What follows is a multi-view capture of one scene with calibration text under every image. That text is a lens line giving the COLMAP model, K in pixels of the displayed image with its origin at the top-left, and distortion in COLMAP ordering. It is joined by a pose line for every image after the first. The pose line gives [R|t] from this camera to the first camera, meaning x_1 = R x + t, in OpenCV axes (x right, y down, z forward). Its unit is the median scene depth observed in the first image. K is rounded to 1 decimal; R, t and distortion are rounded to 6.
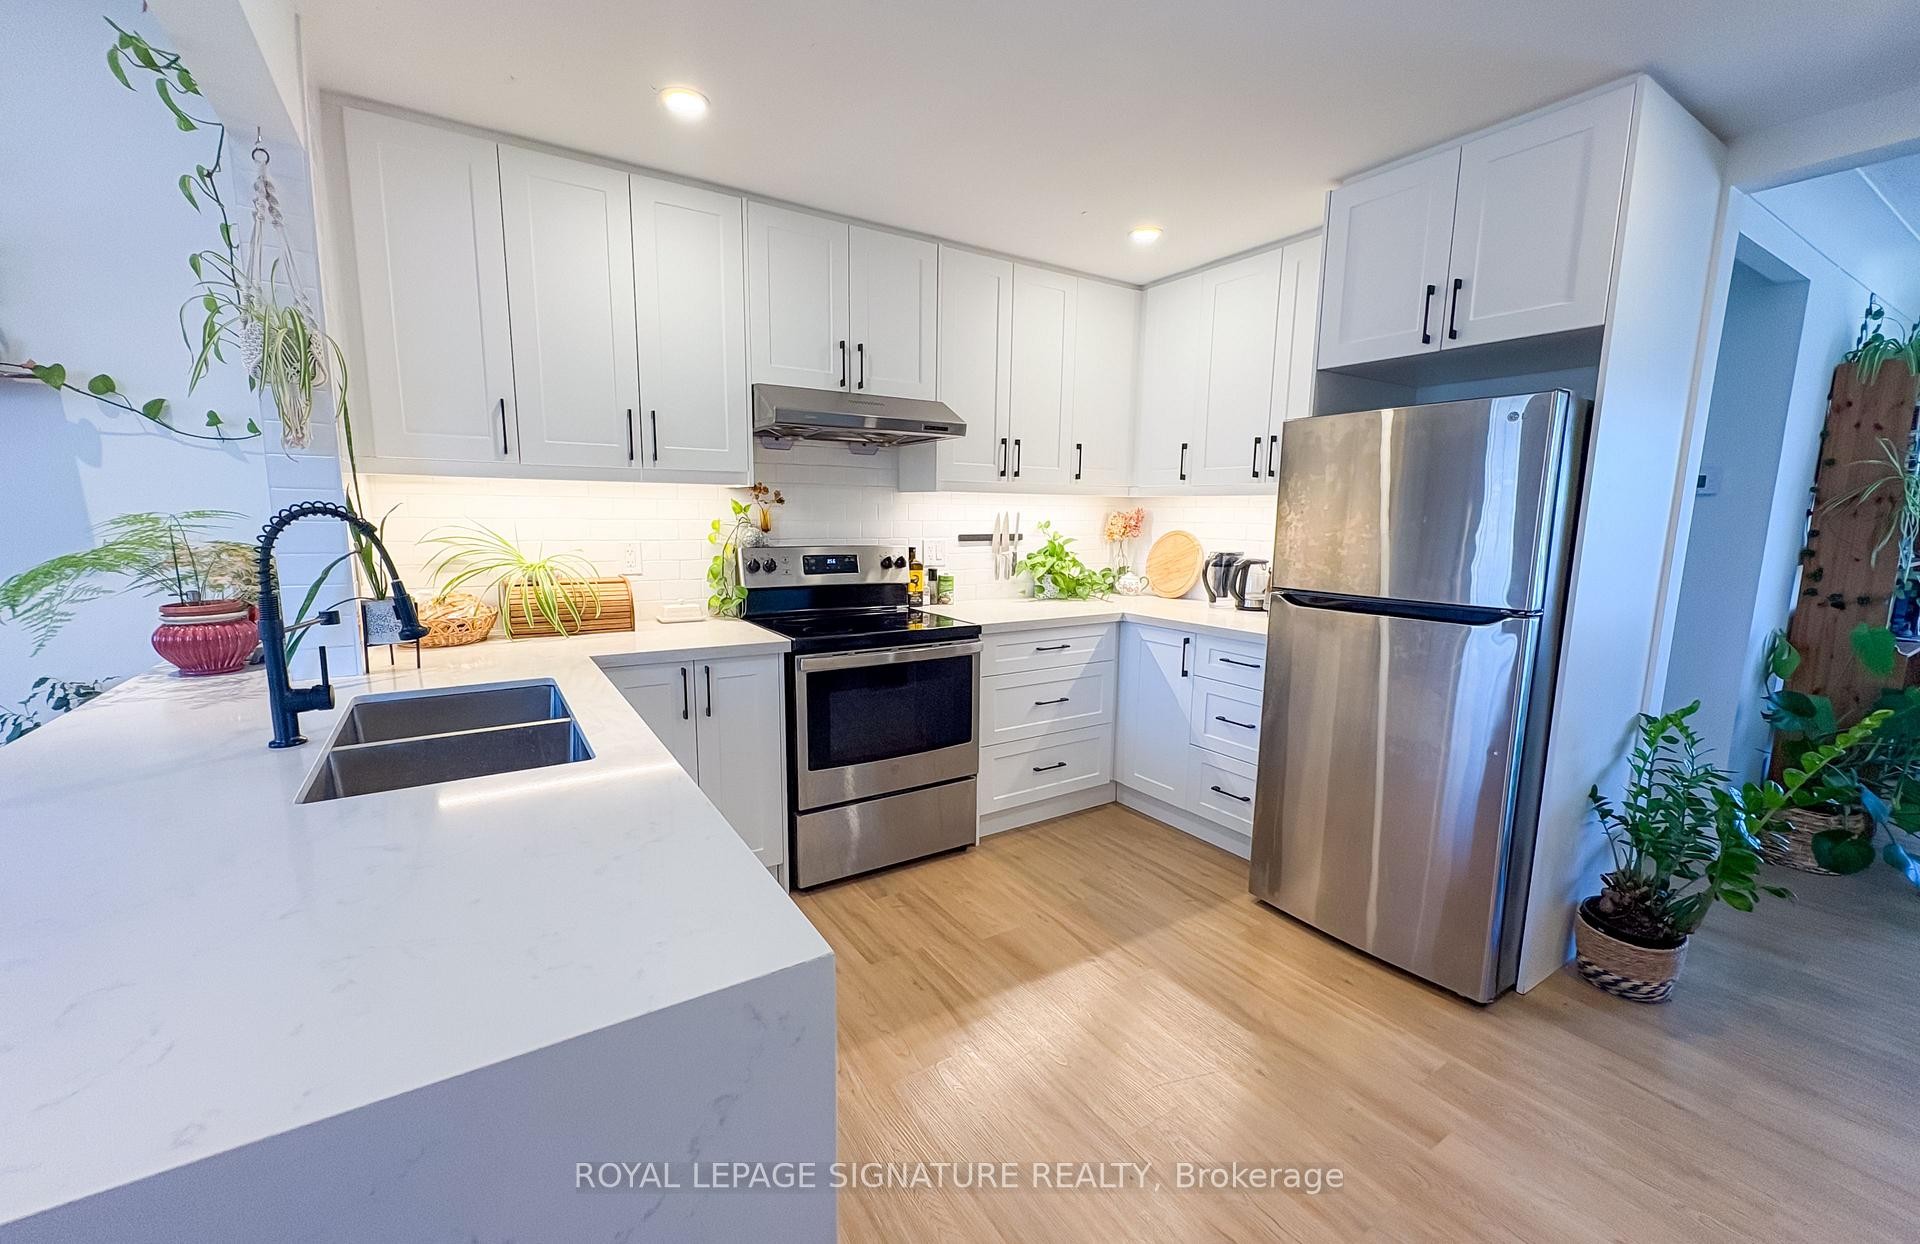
lens RADIAL K [[768.0, 0, 955.9], [0, 768.0, 626.2], [0, 0, 1]] dist [0.003375, -0.001331]
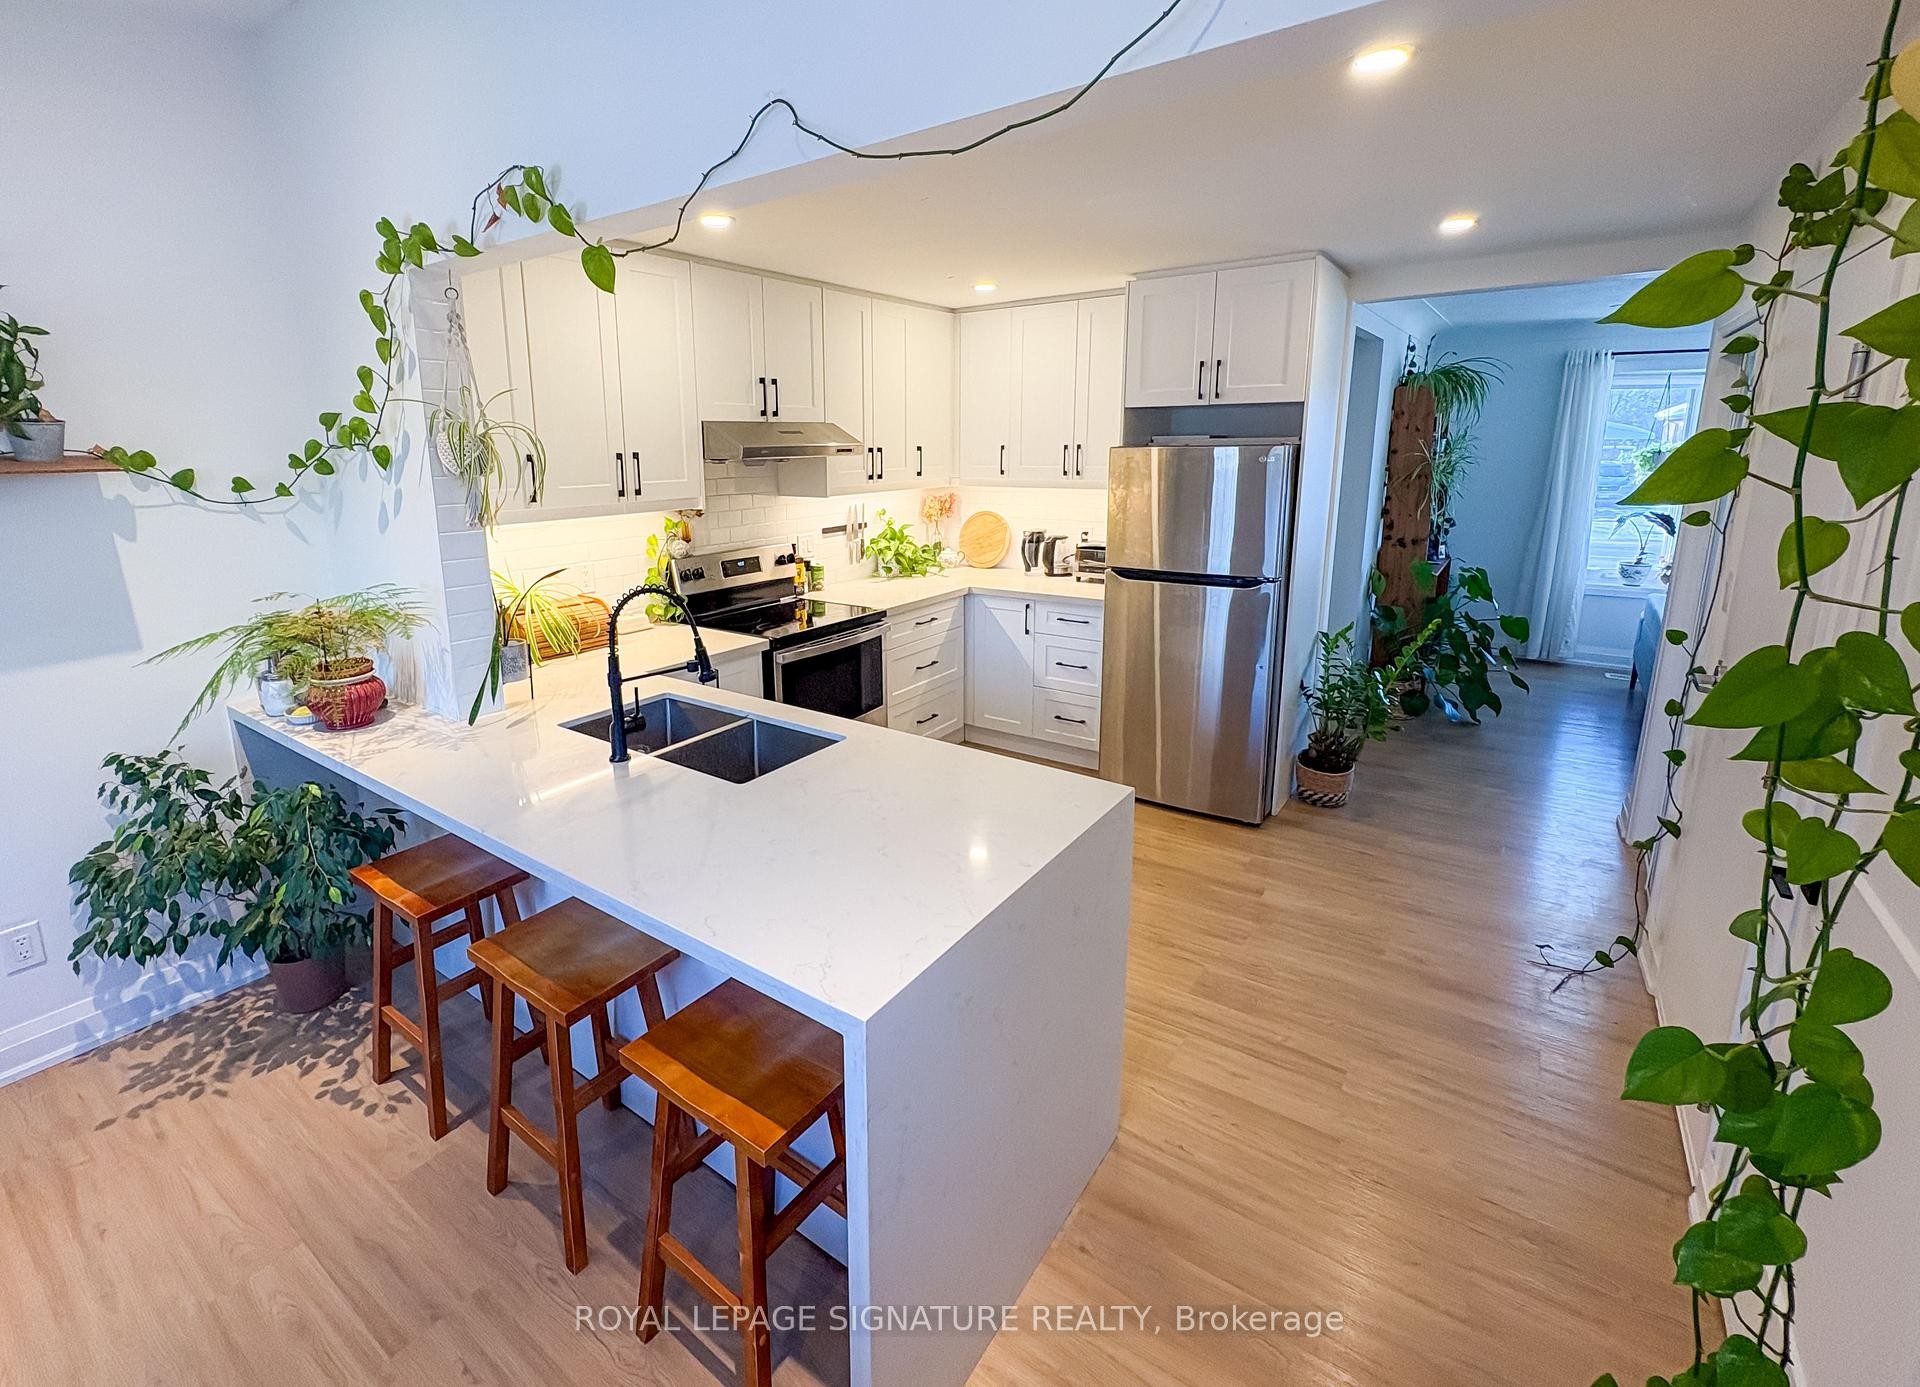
lens RADIAL K [[876.3, 0, 883.8], [0, 876.3, 614.3], [0, 0, 1]] dist [-0.001284, -0.000072]
pose [[0.937503, -0.092351, 0.335498, -0.432299], [0.076141, 0.995218, 0.061184, -0.078655], [-0.339544, -0.031815, 0.940052, -0.302351]]
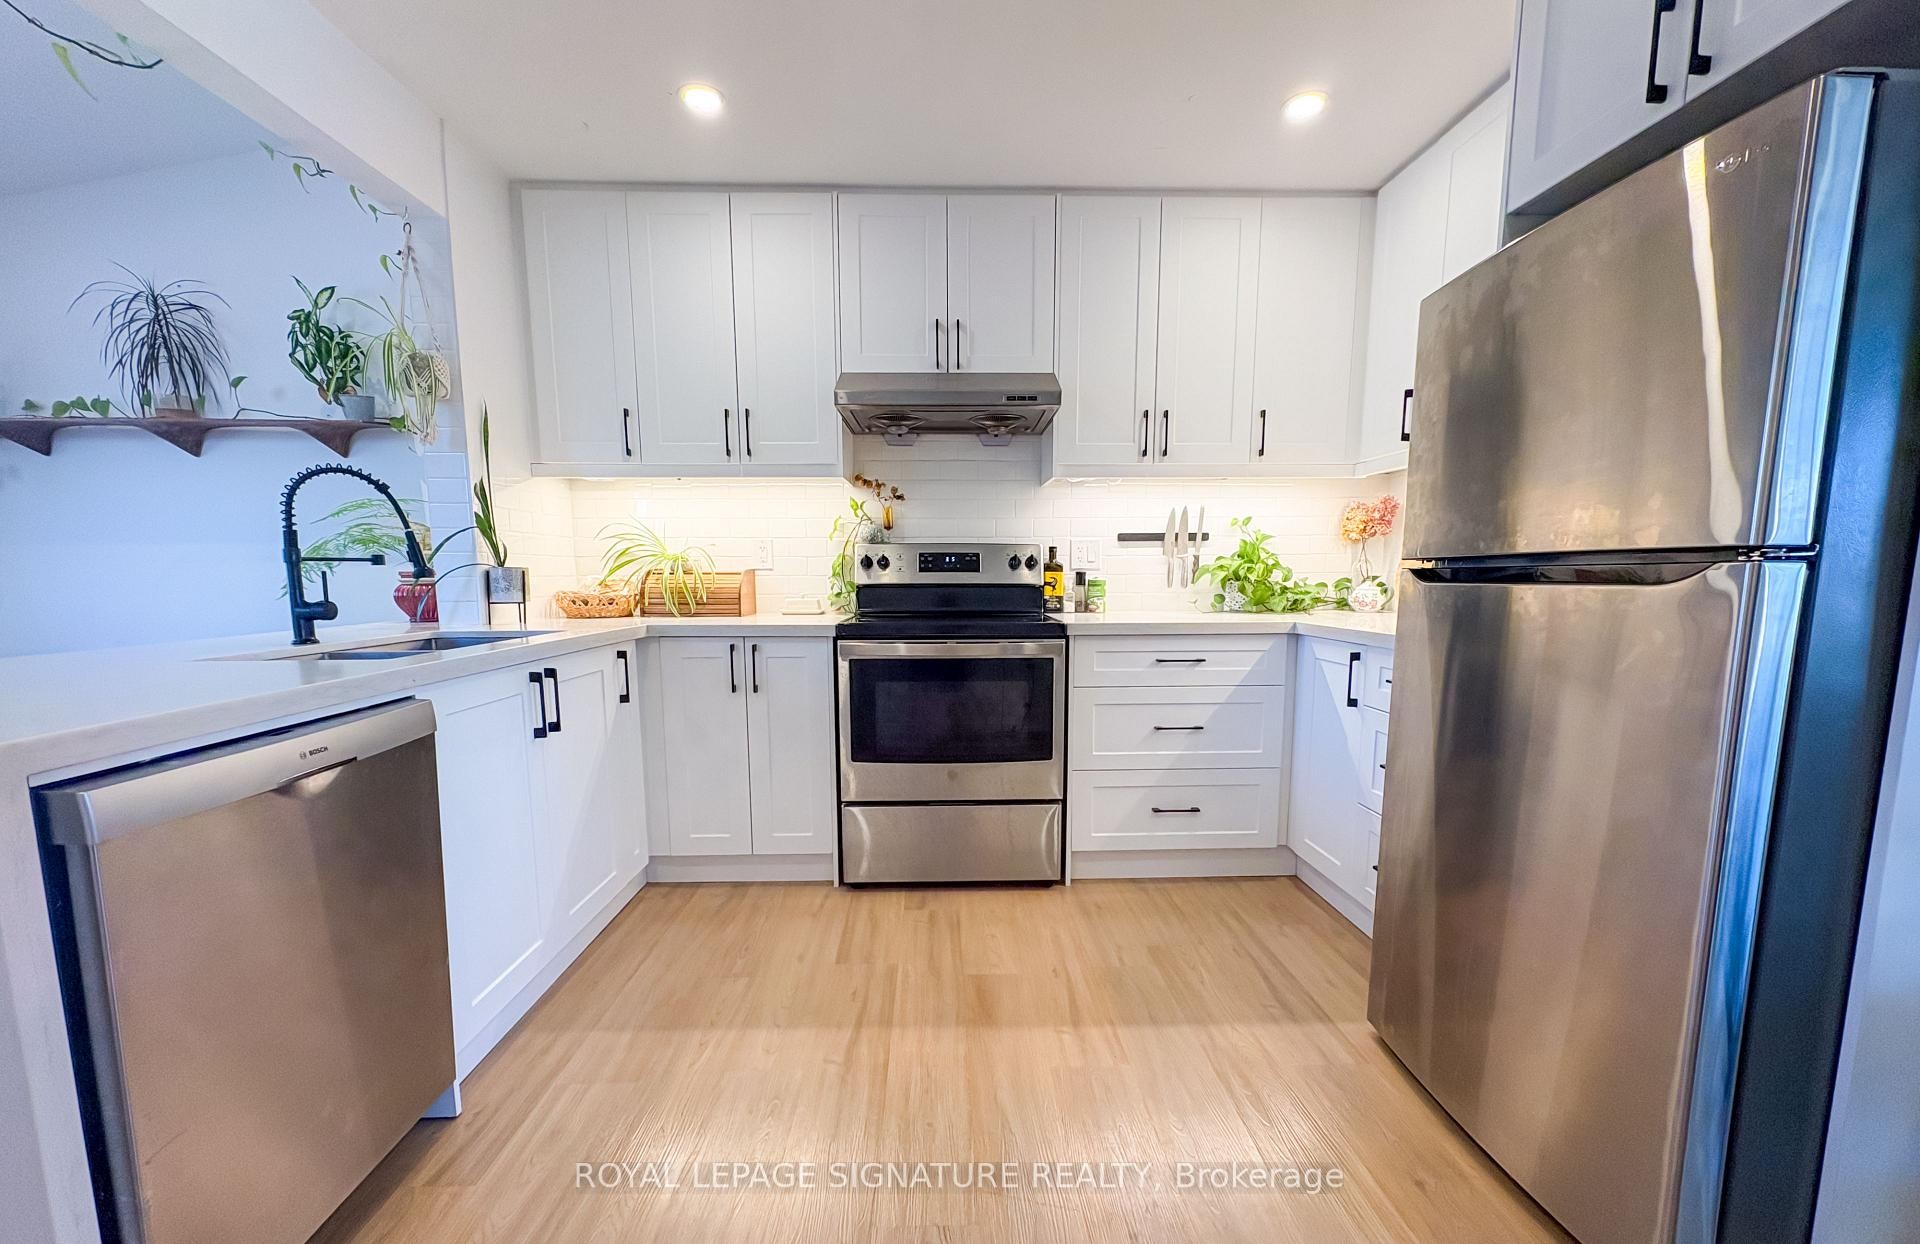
lens RADIAL K [[768.0, 0, 957.9], [0, 768.0, 671.2], [0, 0, 1]] dist [0.003375, -0.001331]
pose [[0.854078, 0.051478, -0.517591, 0.370824], [-0.063945, 0.997934, -0.006265, 0.063828], [0.516199, 0.038448, 0.855605, 0.206560]]
